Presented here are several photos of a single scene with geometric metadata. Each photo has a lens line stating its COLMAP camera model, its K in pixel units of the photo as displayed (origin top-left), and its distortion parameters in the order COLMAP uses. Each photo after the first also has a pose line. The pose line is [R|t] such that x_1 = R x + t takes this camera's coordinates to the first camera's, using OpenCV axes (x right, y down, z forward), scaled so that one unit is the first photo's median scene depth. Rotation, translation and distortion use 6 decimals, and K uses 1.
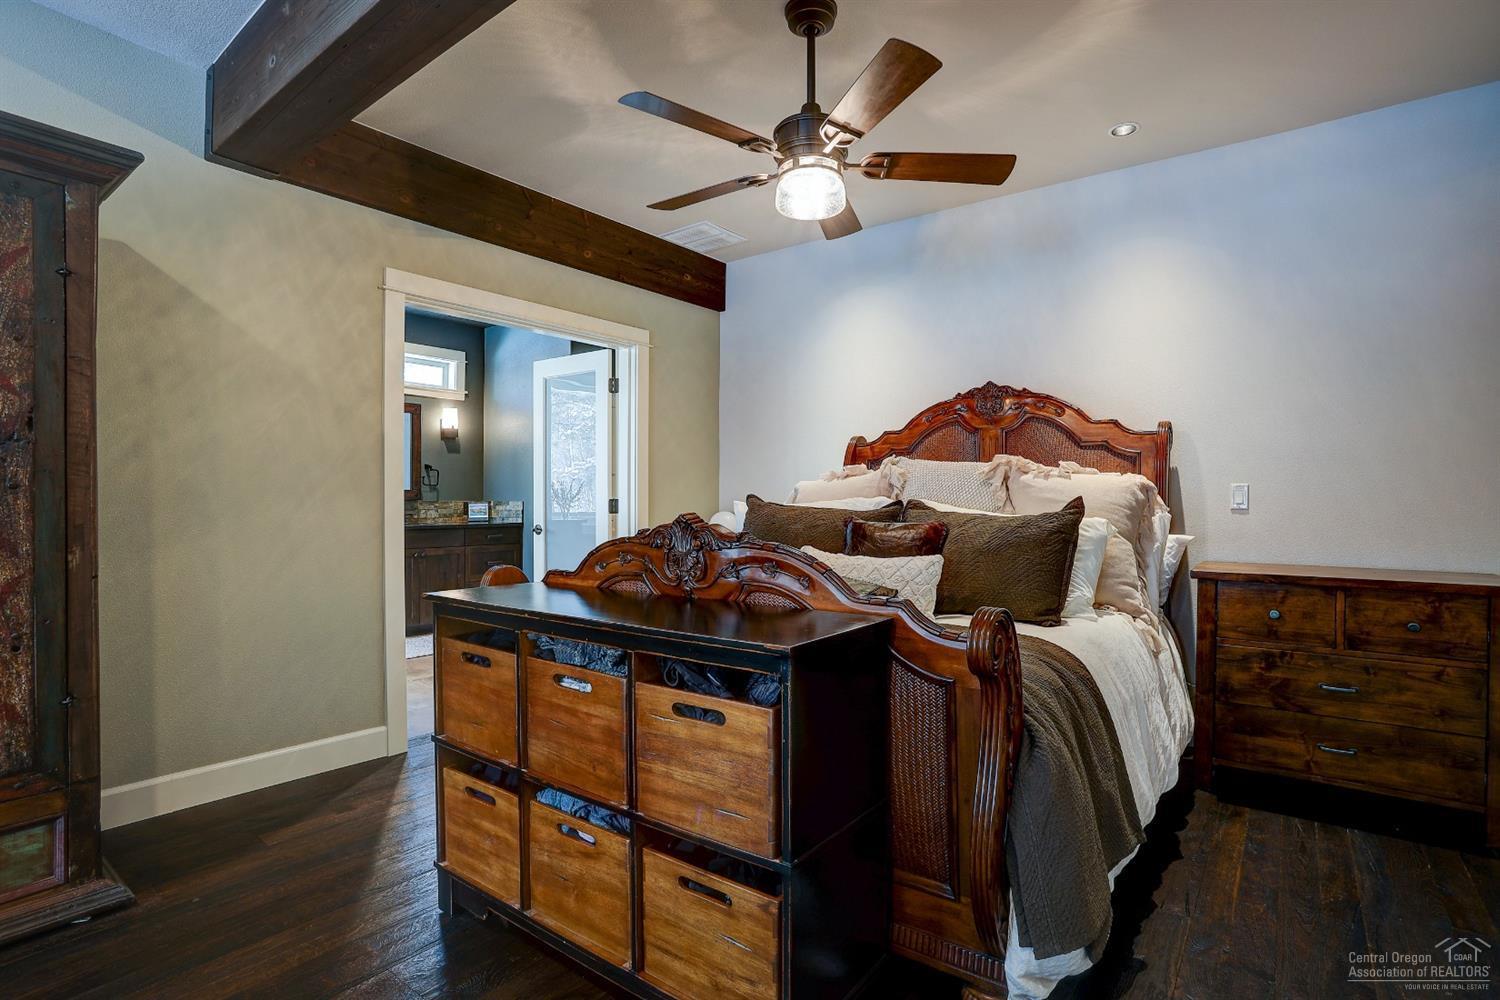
lens RADIAL K [[730.8, 0, 761.1], [0, 730.8, 503.5], [0, 0, 1]] dist [-0.057885, 0.019071]
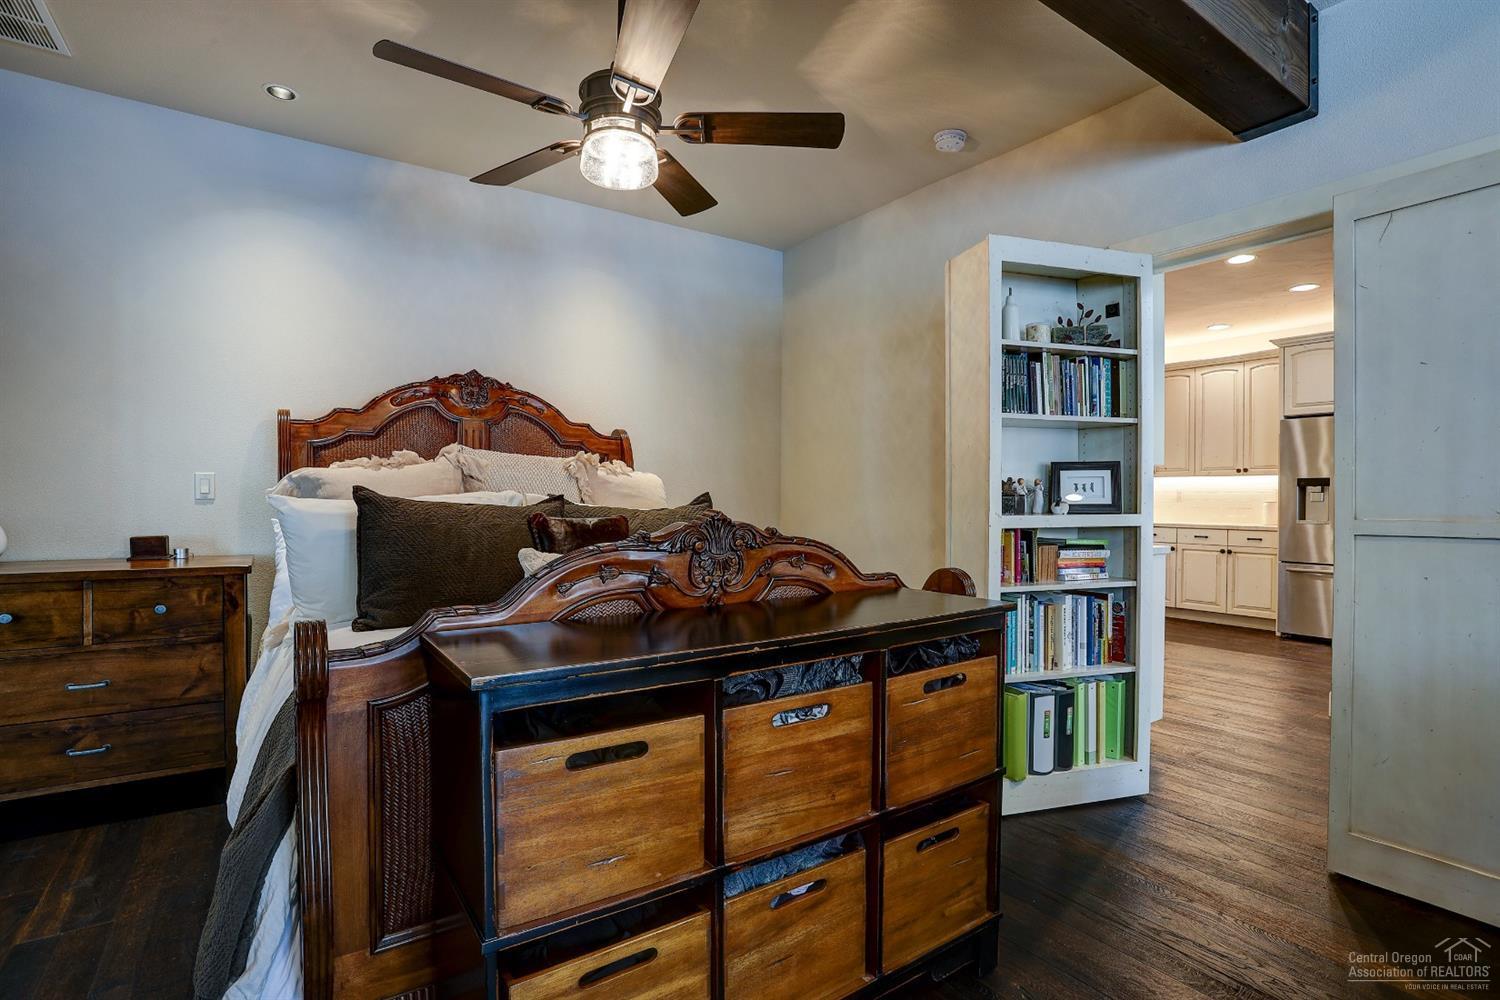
lens RADIAL K [[730.8, 0, 761.1], [0, 730.8, 503.5], [0, 0, 1]] dist [-0.057885, 0.019071]
pose [[0.312921, -0.010084, 0.949726, -1.015255], [0.002143, 0.999949, 0.009912, -0.002816], [-0.949777, -0.001067, 0.312927, 0.745064]]
